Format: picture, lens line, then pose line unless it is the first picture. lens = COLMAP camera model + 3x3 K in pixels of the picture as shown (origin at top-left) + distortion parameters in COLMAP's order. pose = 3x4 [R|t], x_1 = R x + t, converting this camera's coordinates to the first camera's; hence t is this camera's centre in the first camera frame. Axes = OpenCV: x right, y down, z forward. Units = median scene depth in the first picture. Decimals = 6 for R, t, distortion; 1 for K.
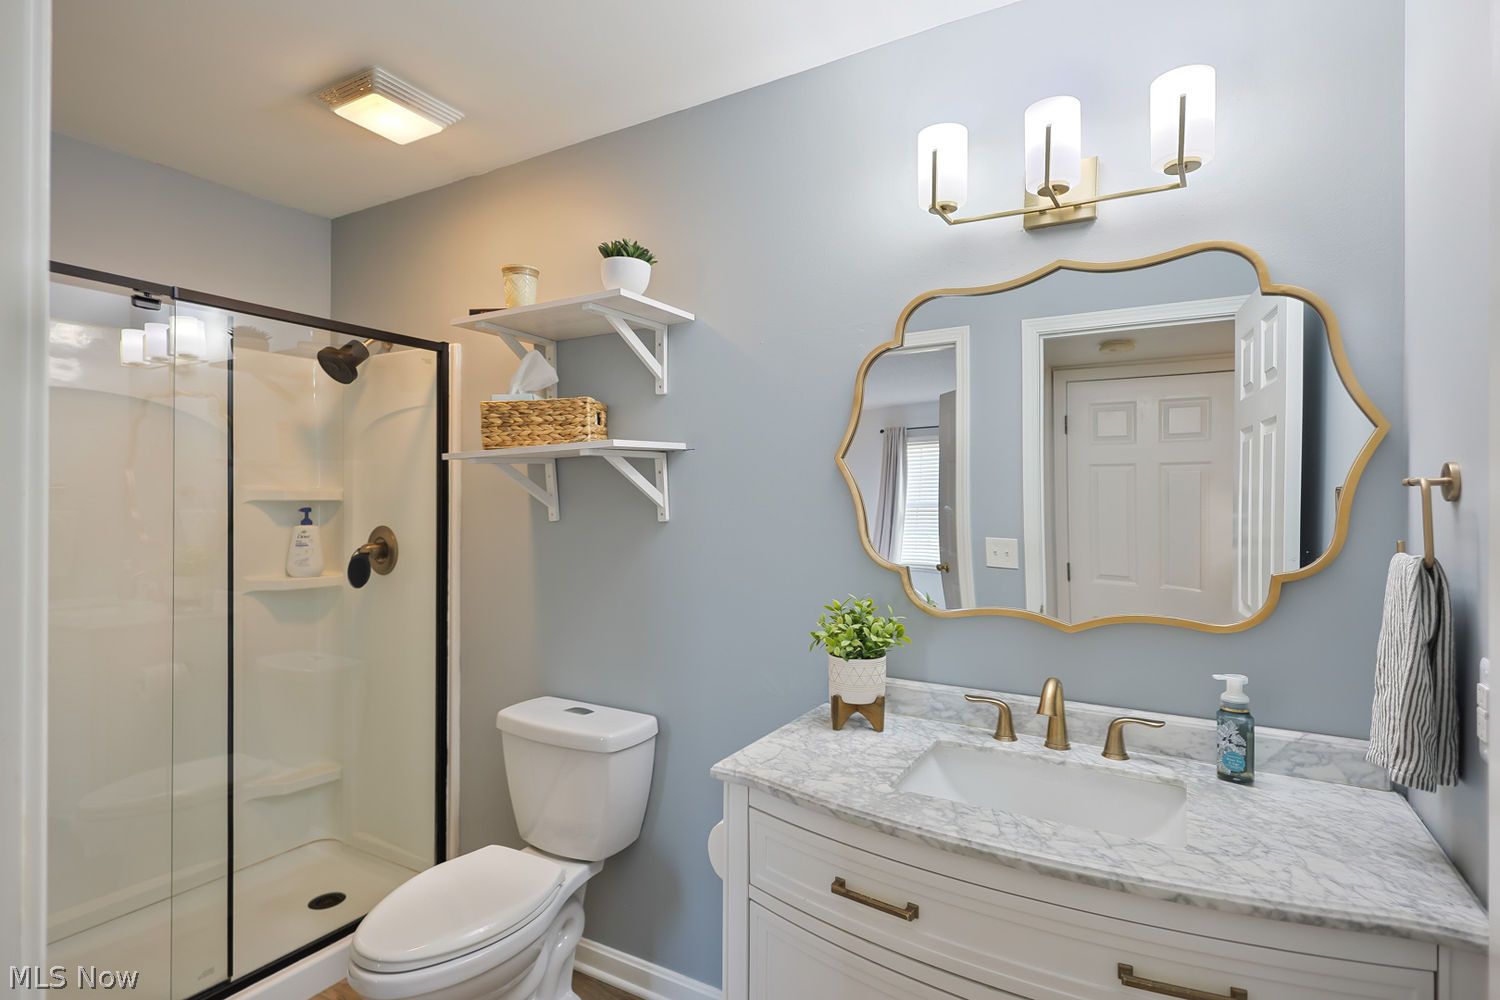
lens RADIAL K [[741.2, 0, 741.4], [0, 741.2, 502.7], [0, 0, 1]] dist [-0.000904, -0.000038]
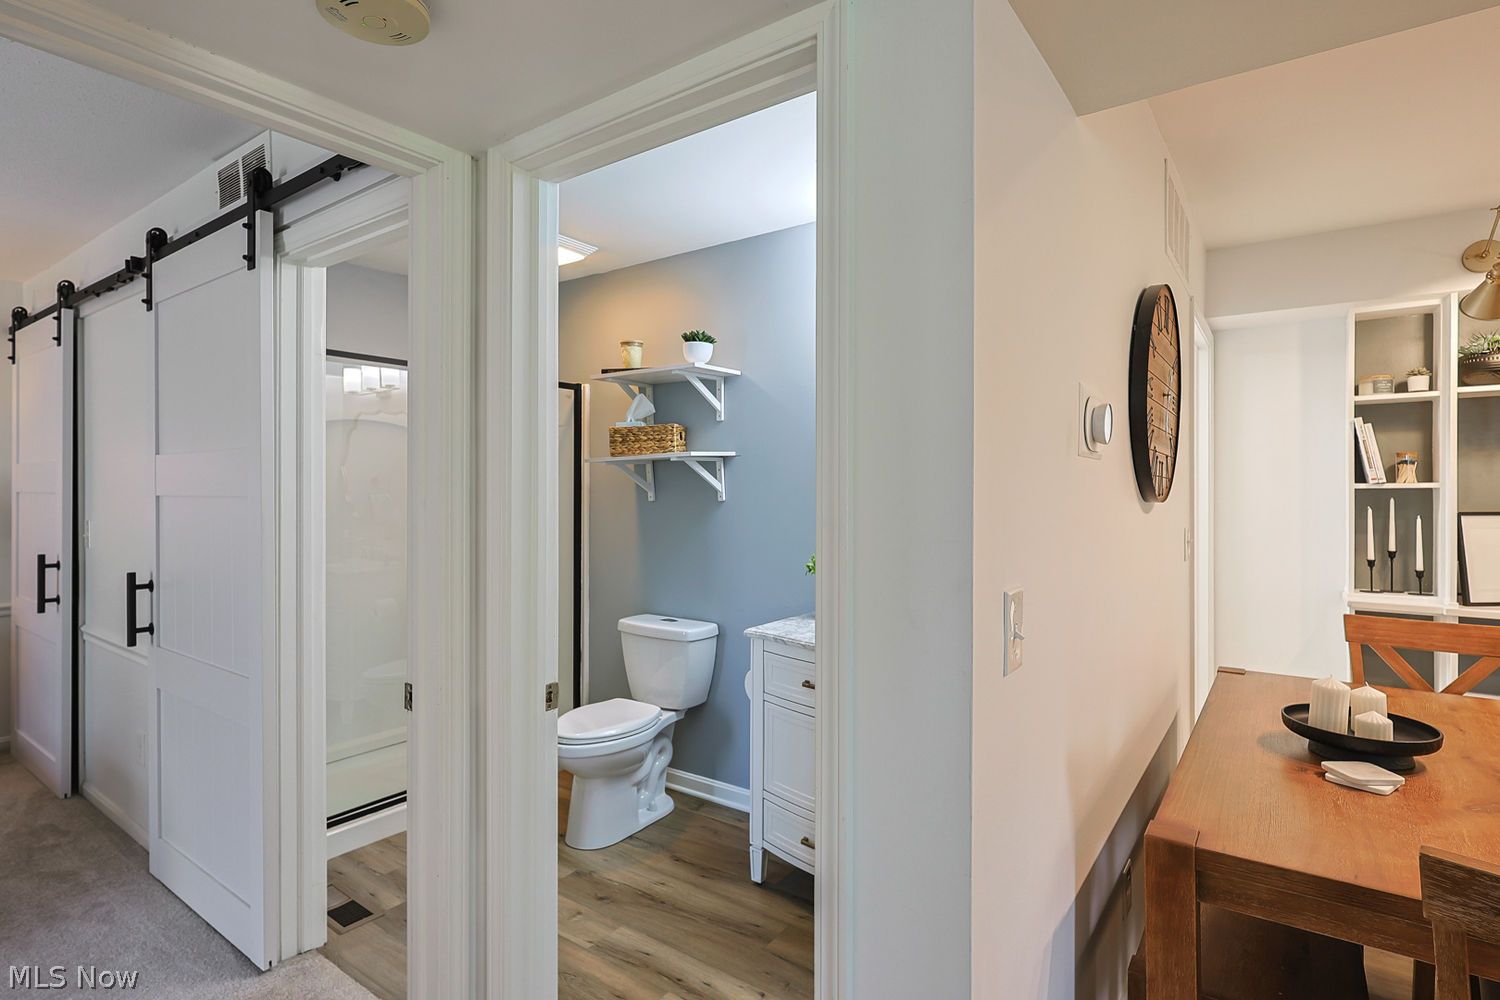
lens RADIAL K [[742.7, 0, 755.0], [0, 742.7, 490.7], [0, 0, 1]] dist [0.001695, 0.000299]
pose [[0.997222, -0.001345, -0.074470, 0.087745], [0.001465, 0.999998, 0.001554, 0.000986], [0.074467, -0.001658, 0.997222, -0.600239]]
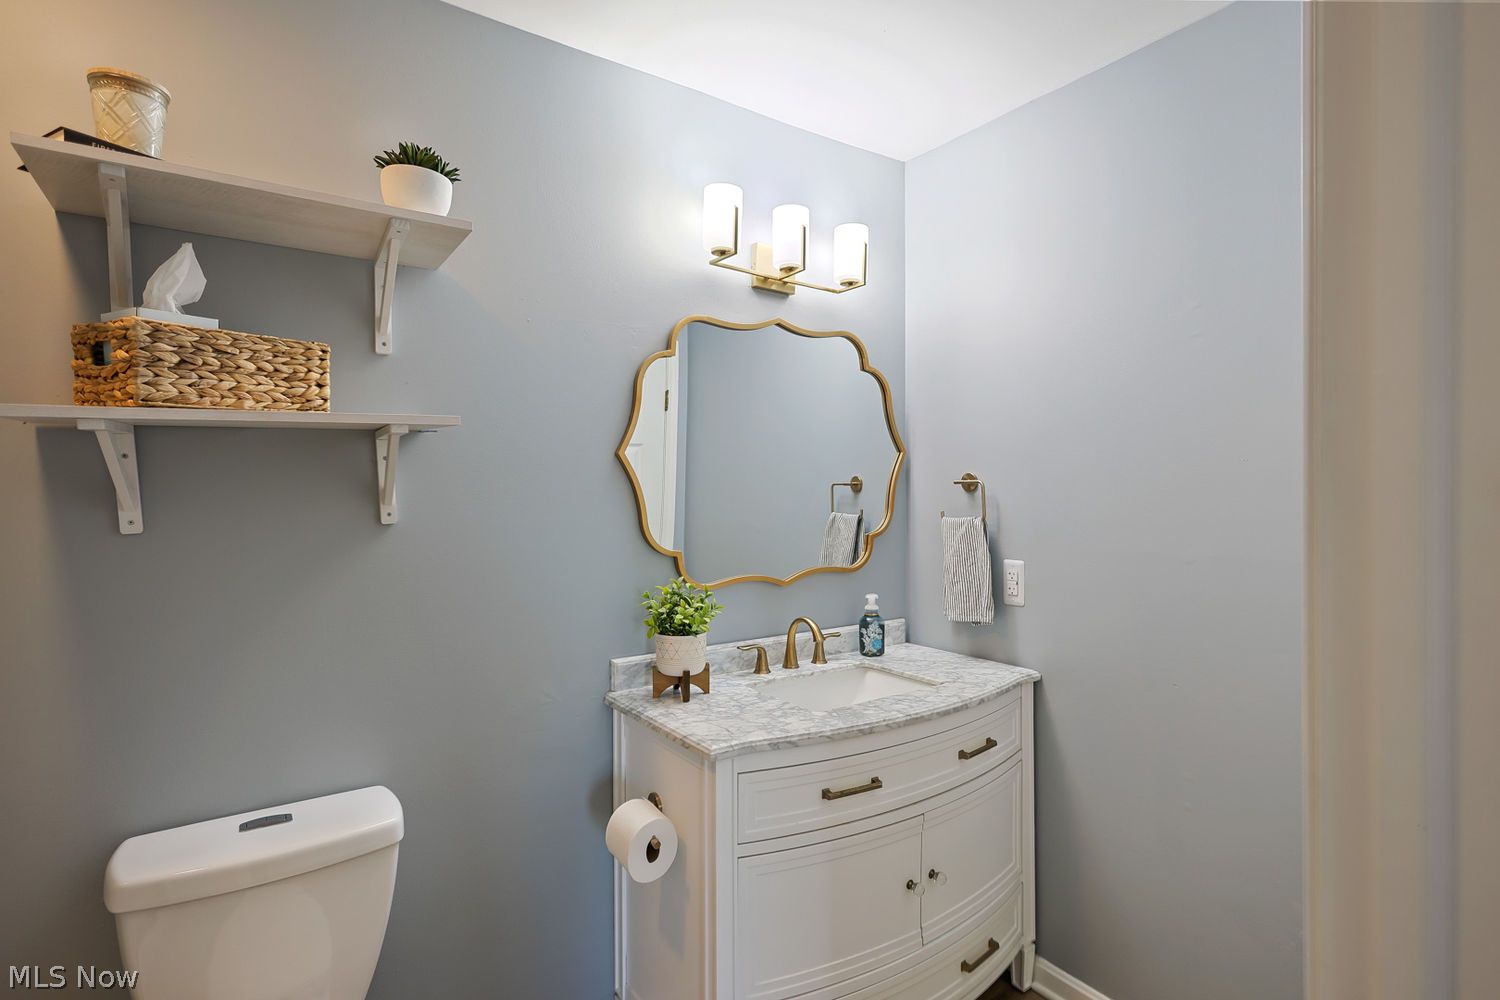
lens RADIAL K [[746.5, 0, 749.5], [0, 746.5, 506.9], [0, 0, 1]] dist [0.004469, 0.000360]
pose [[0.410276, -0.023410, 0.911661, -0.669968], [0.009915, 0.999726, 0.021209, -0.004637], [-0.911907, 0.000338, 0.410396, 0.366149]]
